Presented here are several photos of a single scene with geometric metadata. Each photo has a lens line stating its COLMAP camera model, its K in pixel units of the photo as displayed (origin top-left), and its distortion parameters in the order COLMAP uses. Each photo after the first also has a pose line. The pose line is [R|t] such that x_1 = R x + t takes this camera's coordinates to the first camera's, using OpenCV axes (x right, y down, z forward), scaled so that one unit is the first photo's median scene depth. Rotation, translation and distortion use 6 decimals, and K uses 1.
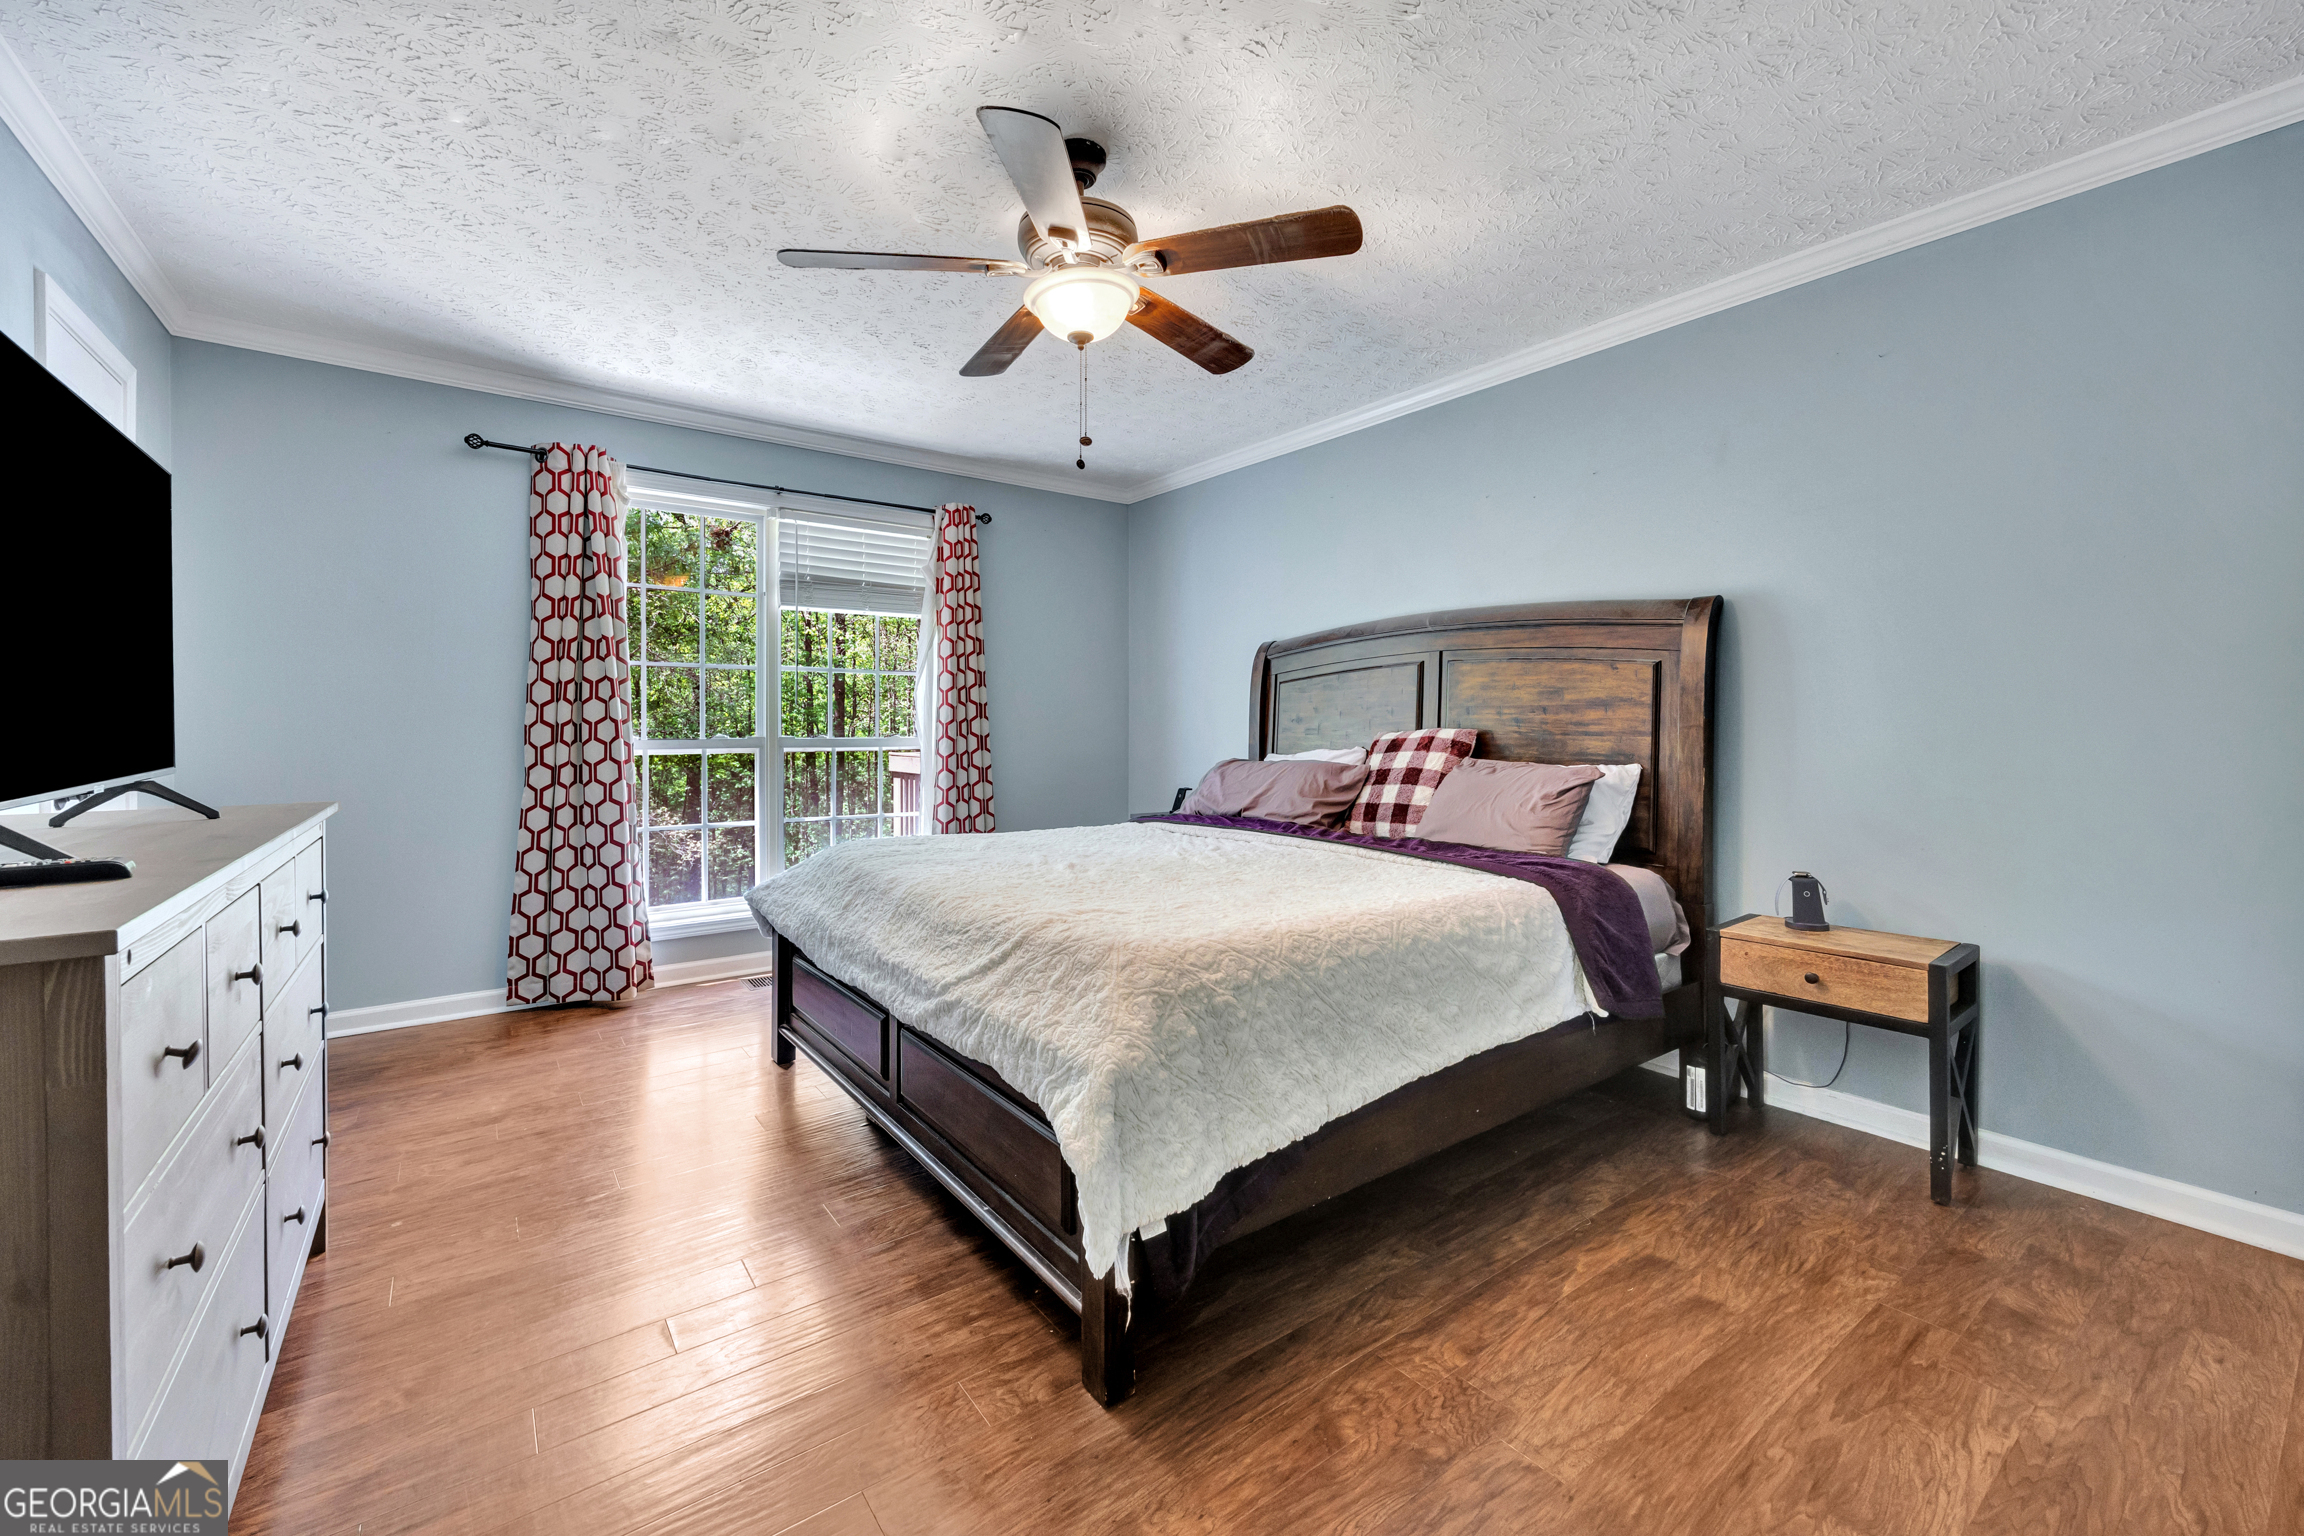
lens RADIAL K [[924.2, 0, 1205.5], [0, 924.2, 731.7], [0, 0, 1]] dist [-0.002310, -0.000533]
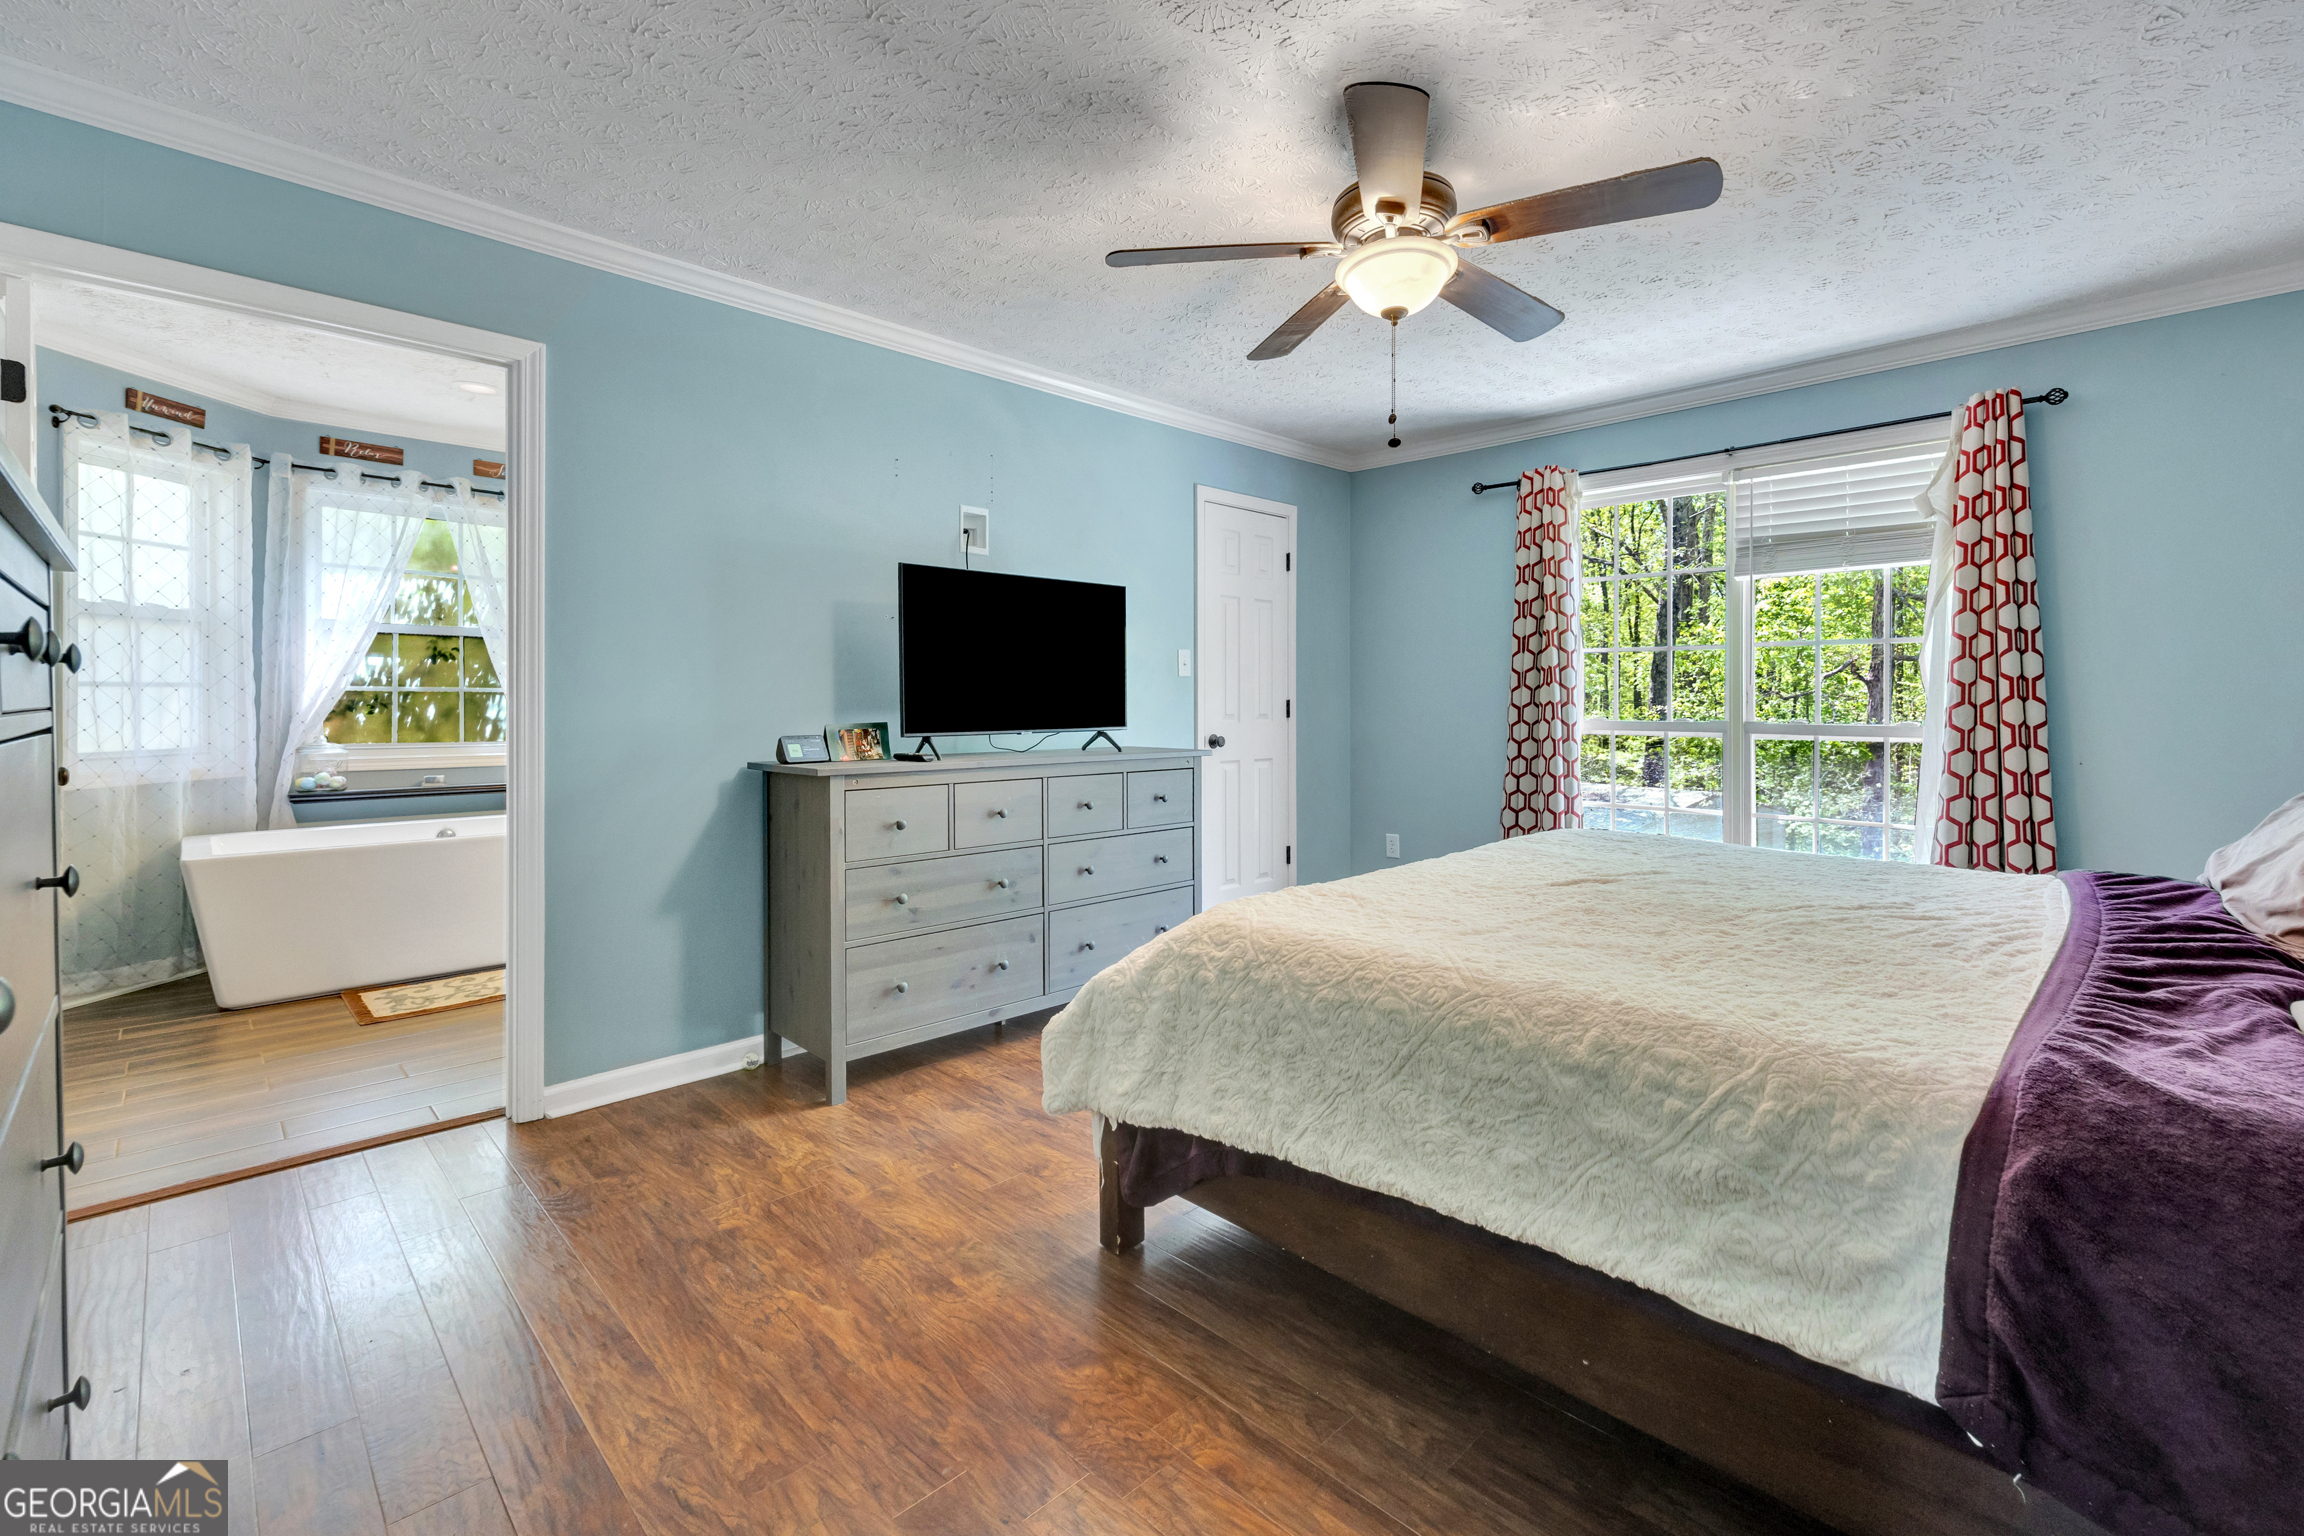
lens RADIAL K [[1039.2, 0, 1182.9], [0, 1039.2, 702.4], [0, 0, 1]] dist [-0.000267, -0.000156]
pose [[0.106644, -0.000892, -0.994297, 0.763609], [-0.011657, 0.999930, -0.002147, -0.007736], [0.994229, 0.011820, 0.106626, 0.544776]]
